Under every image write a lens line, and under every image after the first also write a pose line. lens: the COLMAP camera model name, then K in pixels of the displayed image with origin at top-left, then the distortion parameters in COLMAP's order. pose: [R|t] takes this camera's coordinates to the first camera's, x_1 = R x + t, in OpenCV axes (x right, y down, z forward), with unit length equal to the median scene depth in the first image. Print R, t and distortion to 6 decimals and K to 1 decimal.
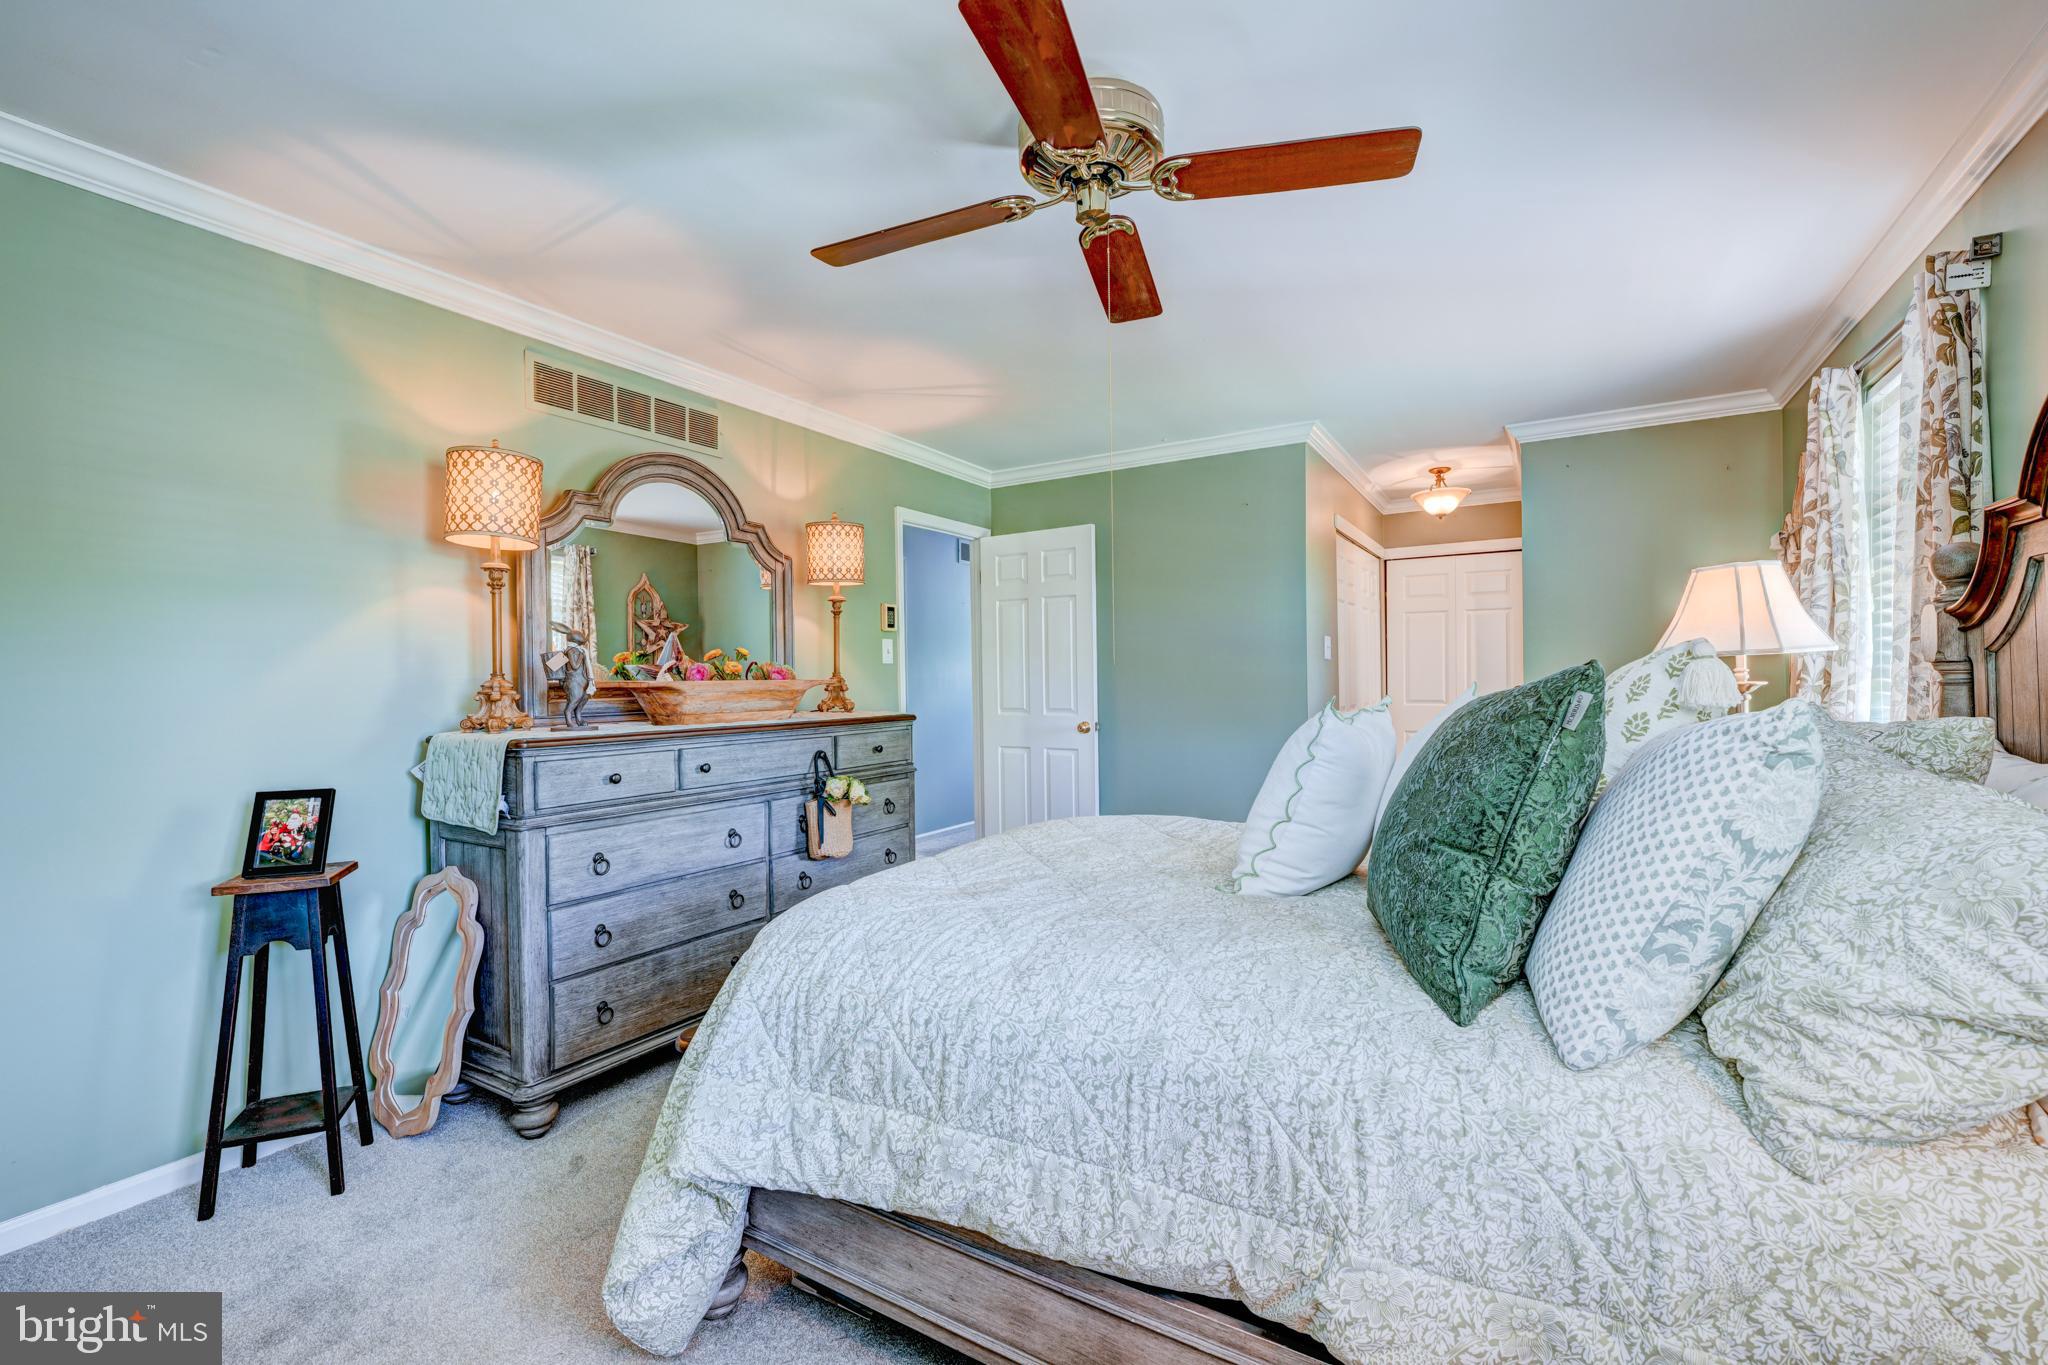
lens RADIAL K [[883.8, 0, 1019.7], [0, 883.8, 677.2], [0, 0, 1]] dist [0.002280, -0.001193]
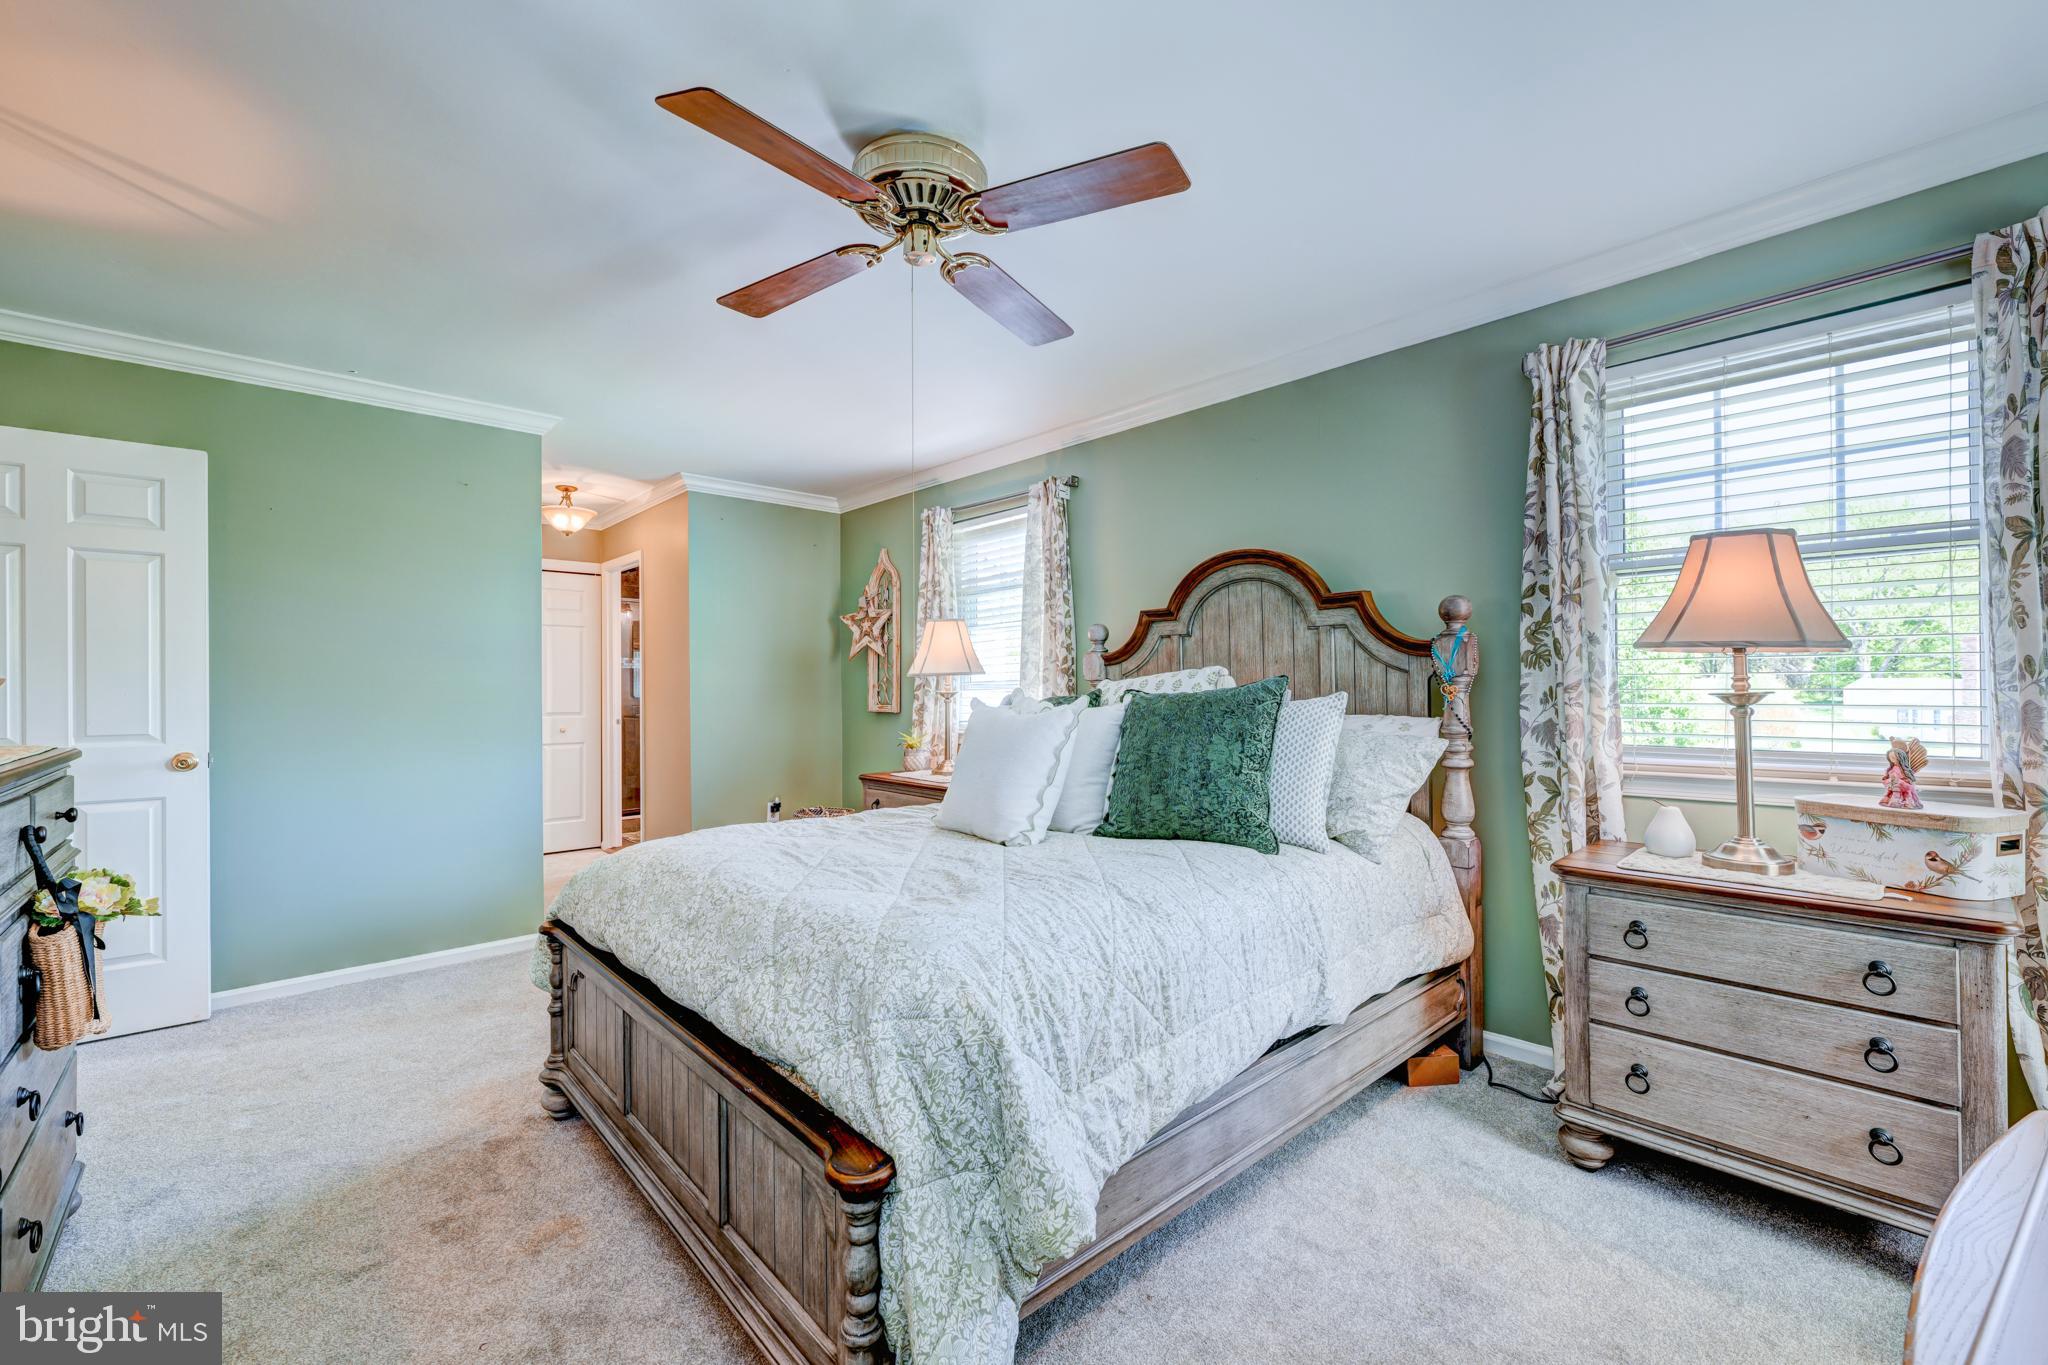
lens RADIAL K [[831.3, 0, 1037.7], [0, 831.3, 688.7], [0, 0, 1]] dist [-0.002945, -0.000120]
pose [[0.272411, 0.007737, 0.962150, -0.355221], [-0.001889, 0.999970, -0.007506, 0.006621], [-0.962179, 0.000227, 0.272418, 0.243063]]
